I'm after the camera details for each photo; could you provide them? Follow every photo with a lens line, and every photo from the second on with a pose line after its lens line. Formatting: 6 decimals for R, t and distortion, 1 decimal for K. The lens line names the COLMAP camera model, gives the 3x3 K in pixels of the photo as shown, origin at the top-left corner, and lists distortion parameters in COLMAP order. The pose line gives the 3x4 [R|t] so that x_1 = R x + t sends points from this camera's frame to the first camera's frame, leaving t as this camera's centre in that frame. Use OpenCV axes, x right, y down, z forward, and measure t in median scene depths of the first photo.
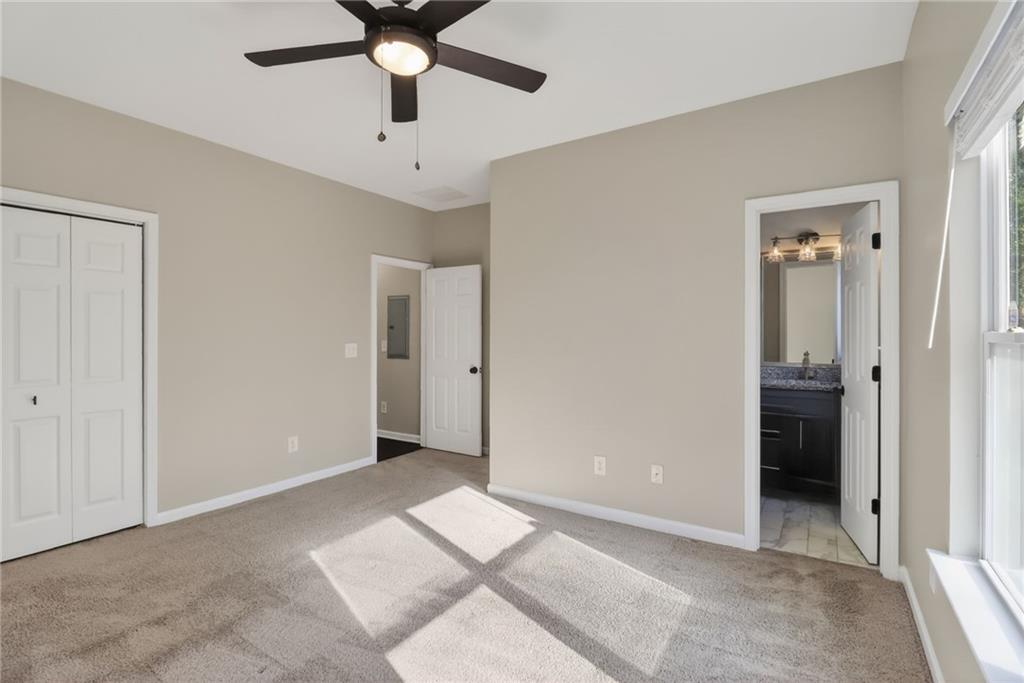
lens RADIAL K [[491.9, 0, 517.3], [0, 491.9, 330.9], [0, 0, 1]] dist [-0.000769, -0.000421]
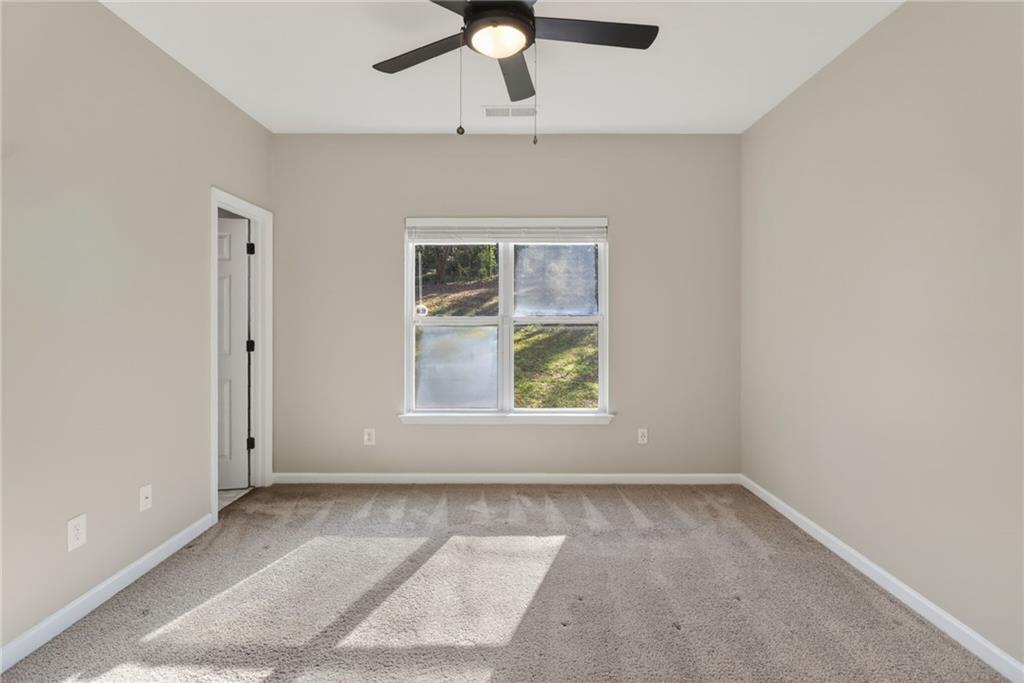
lens RADIAL K [[484.5, 0, 511.9], [0, 484.5, 312.9], [0, 0, 1]] dist [0.002553, -0.011890]
pose [[-0.532786, 0.008663, 0.846206, -0.779170], [0.000940, 0.999953, -0.009644, 0.009521], [-0.846250, -0.004343, -0.532769, 1.076939]]
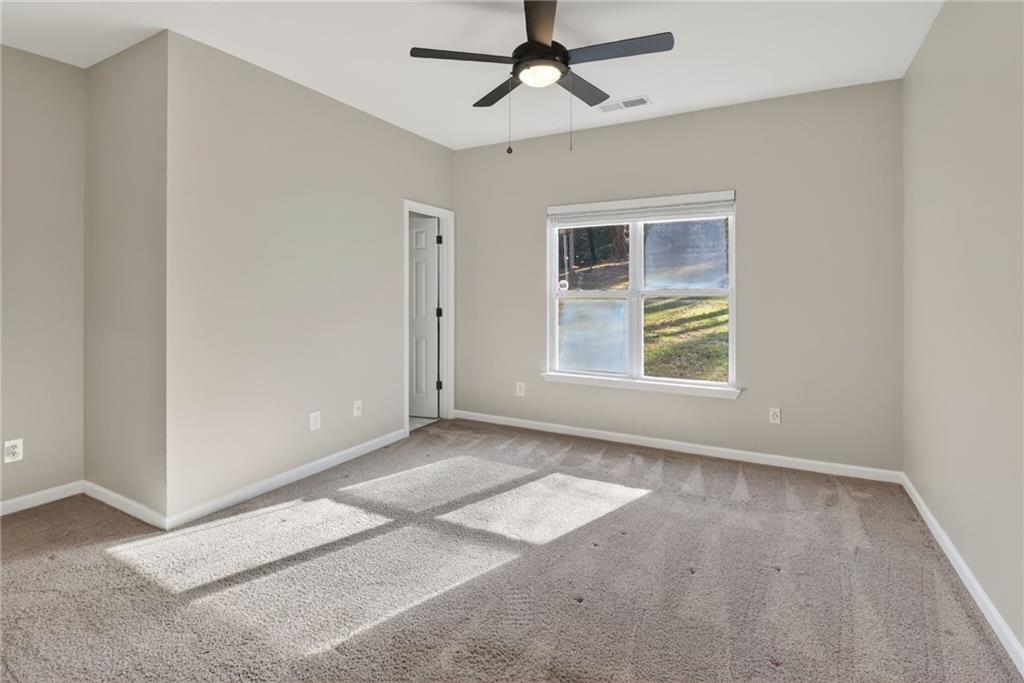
lens RADIAL K [[488.6, 0, 512.9], [0, 488.6, 288.0], [0, 0, 1]] dist [-0.000638, -0.008735]
pose [[-0.070942, 0.007492, 0.997452, -1.081031], [-0.000137, 0.999972, -0.007521, 0.010405], [-0.997480, -0.000670, -0.070939, 0.832393]]
